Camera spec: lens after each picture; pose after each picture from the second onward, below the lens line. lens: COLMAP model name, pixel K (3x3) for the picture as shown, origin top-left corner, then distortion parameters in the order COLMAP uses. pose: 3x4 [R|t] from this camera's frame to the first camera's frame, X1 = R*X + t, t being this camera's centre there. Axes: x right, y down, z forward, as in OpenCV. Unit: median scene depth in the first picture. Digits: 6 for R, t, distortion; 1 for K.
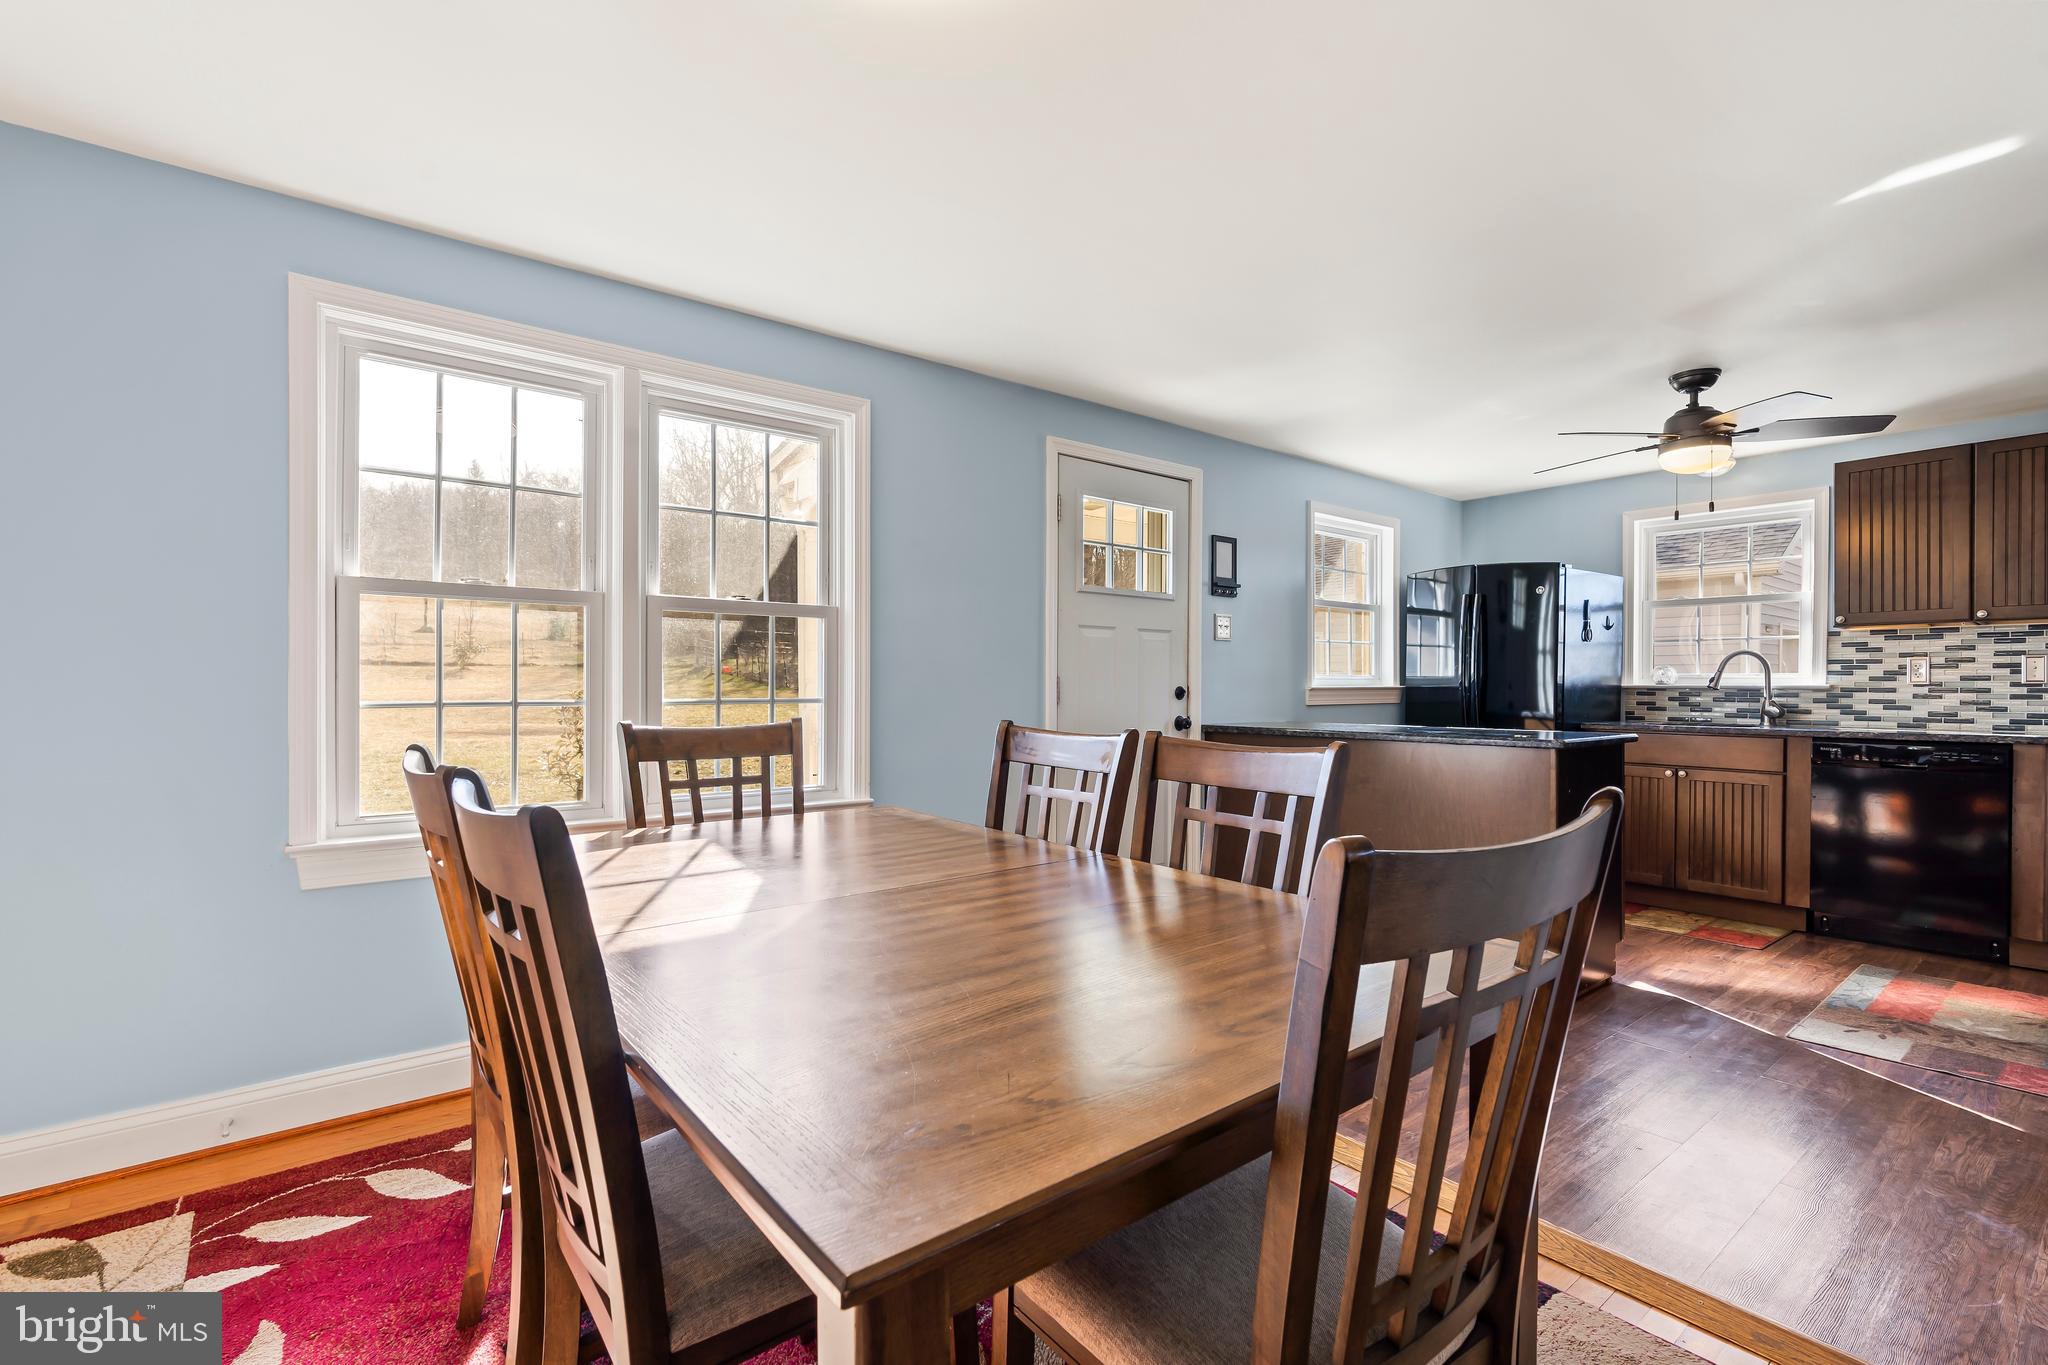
lens RADIAL K [[931.2, 0, 1018.4], [0, 931.2, 687.1], [0, 0, 1]] dist [-0.010493, 0.003624]
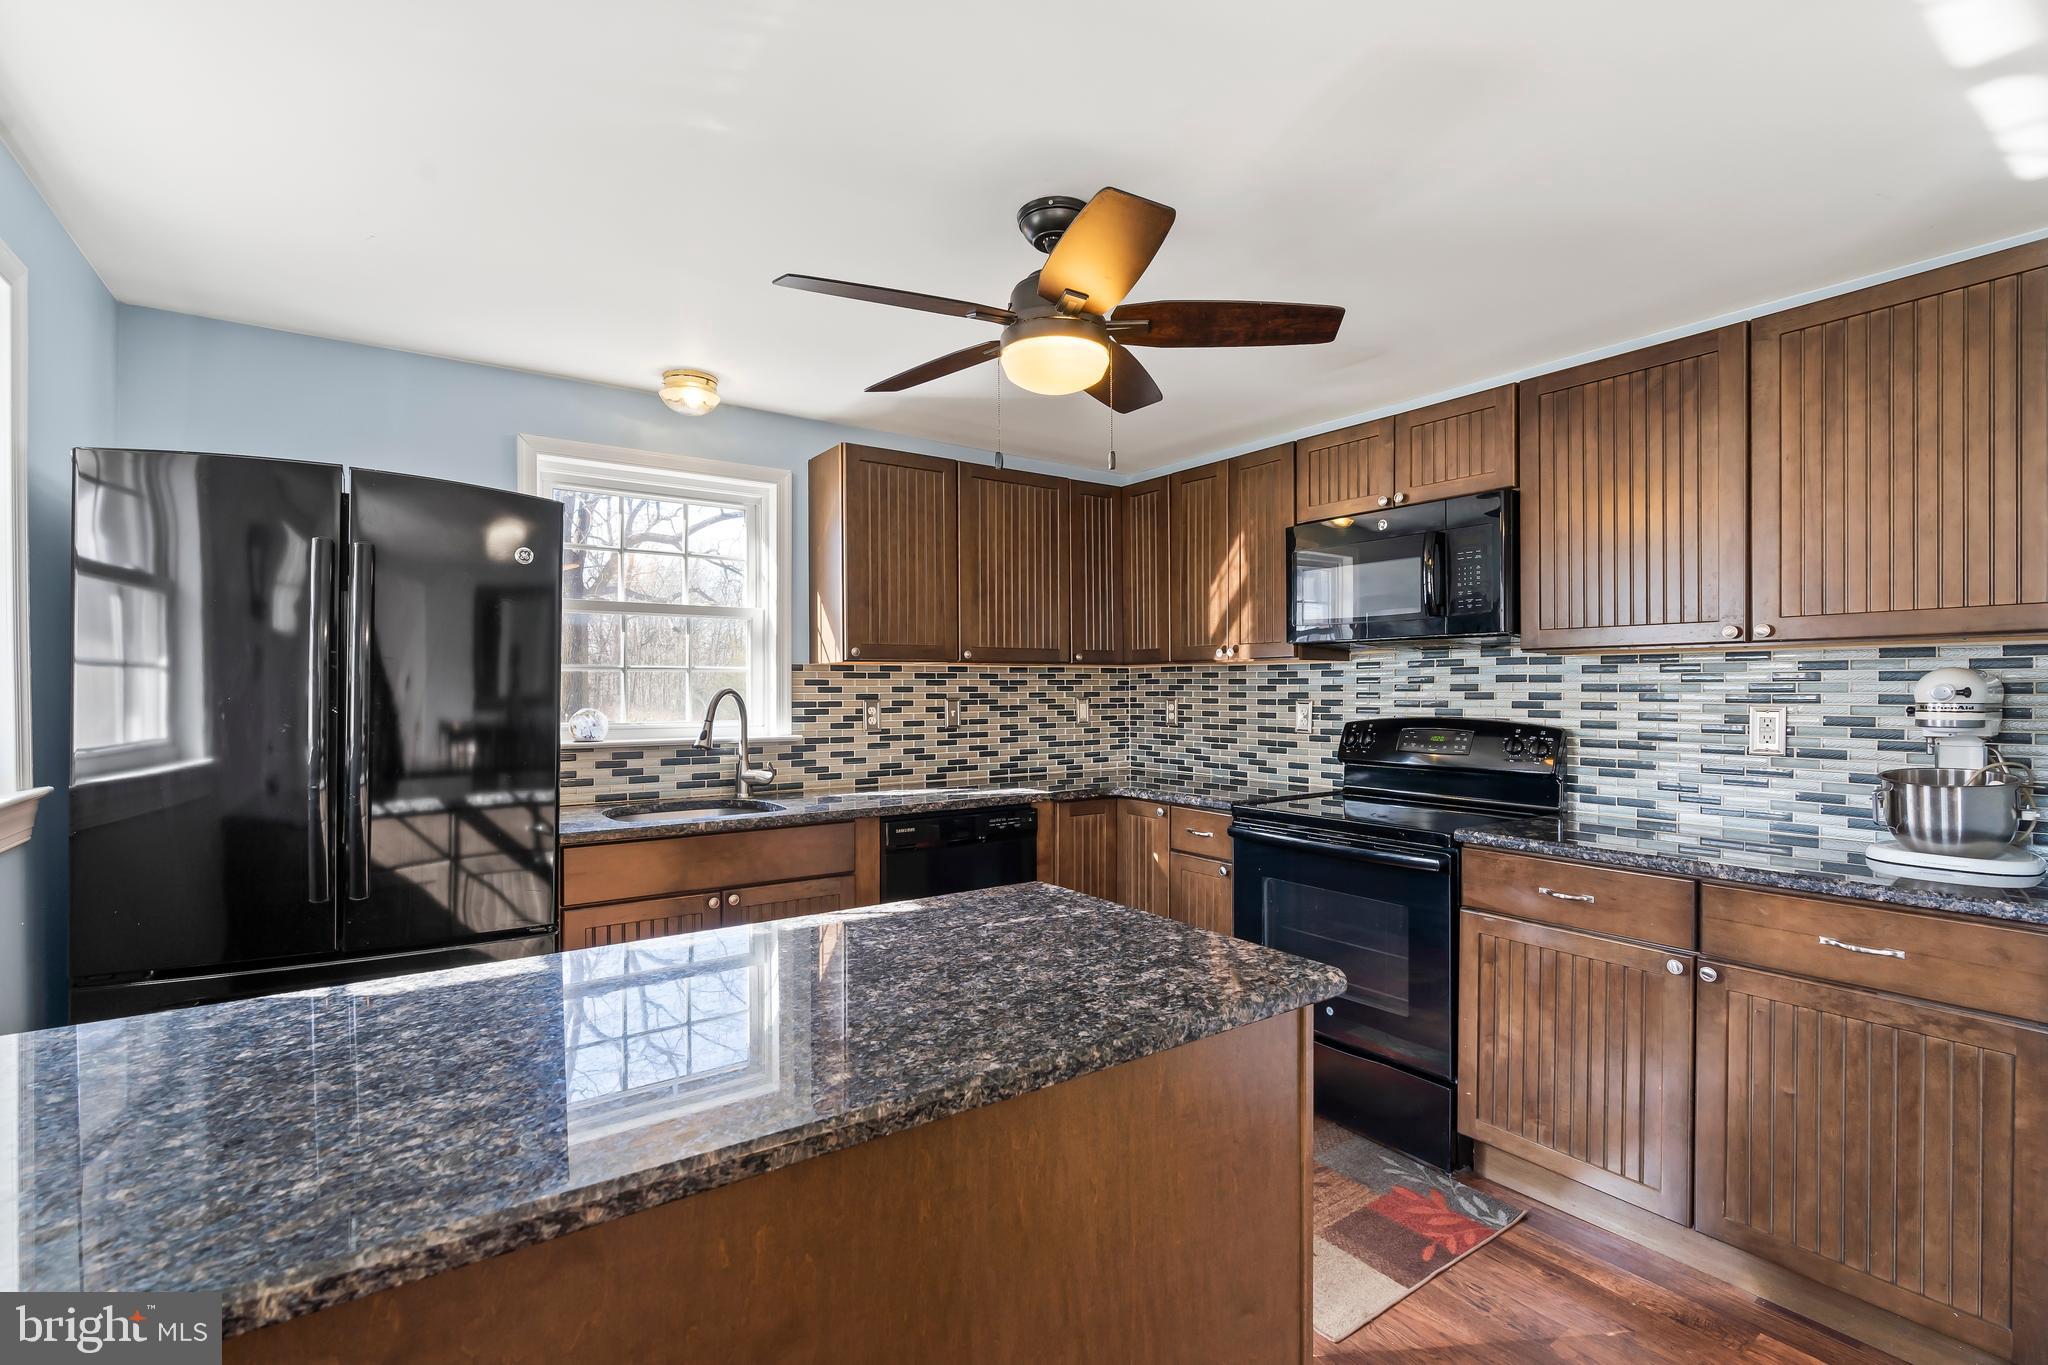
lens RADIAL K [[931.2, 0, 1035.4], [0, 931.2, 691.7], [0, 0, 1]] dist [-0.010493, 0.003624]
pose [[0.049661, -0.009459, 0.998721, 0.134774], [0.002076, 0.999954, 0.009367, -0.046680], [-0.998764, 0.001608, 0.049678, 0.801987]]
